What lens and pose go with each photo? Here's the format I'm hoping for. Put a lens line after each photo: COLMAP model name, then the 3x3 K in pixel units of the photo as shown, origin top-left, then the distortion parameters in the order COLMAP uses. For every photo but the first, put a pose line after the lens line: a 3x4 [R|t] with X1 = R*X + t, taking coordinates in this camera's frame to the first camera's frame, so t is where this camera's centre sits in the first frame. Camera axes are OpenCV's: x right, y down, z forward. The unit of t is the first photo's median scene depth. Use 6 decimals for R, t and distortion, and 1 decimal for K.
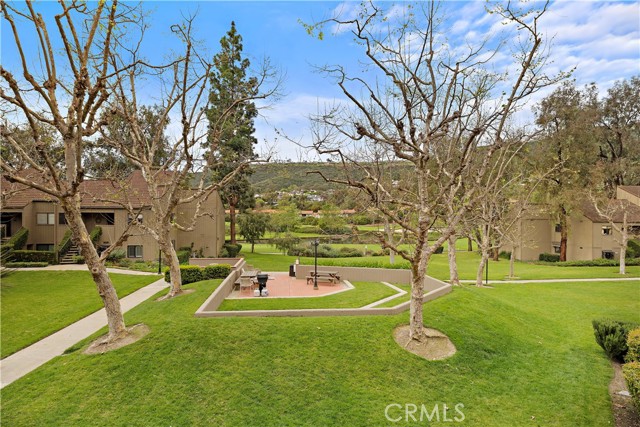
lens RADIAL K [[349.7, 0, 318.1], [0, 349.7, 213.3], [0, 0, 1]] dist [0.004875, 0.000211]
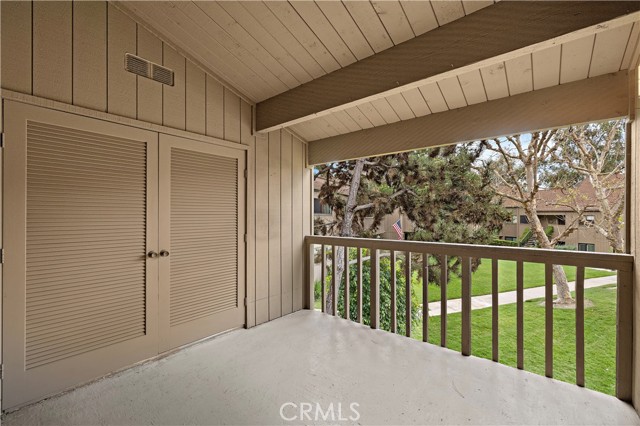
lens RADIAL K [[268.4, 0, 323.1], [0, 268.4, 214.3], [0, 0, 1]] dist [-0.001378, -0.000196]
pose [[0.298839, -0.006568, -0.954281, 0.132895], [-0.005157, 0.999951, -0.008497, 0.019107], [0.954289, 0.007461, 0.298791, -0.196168]]
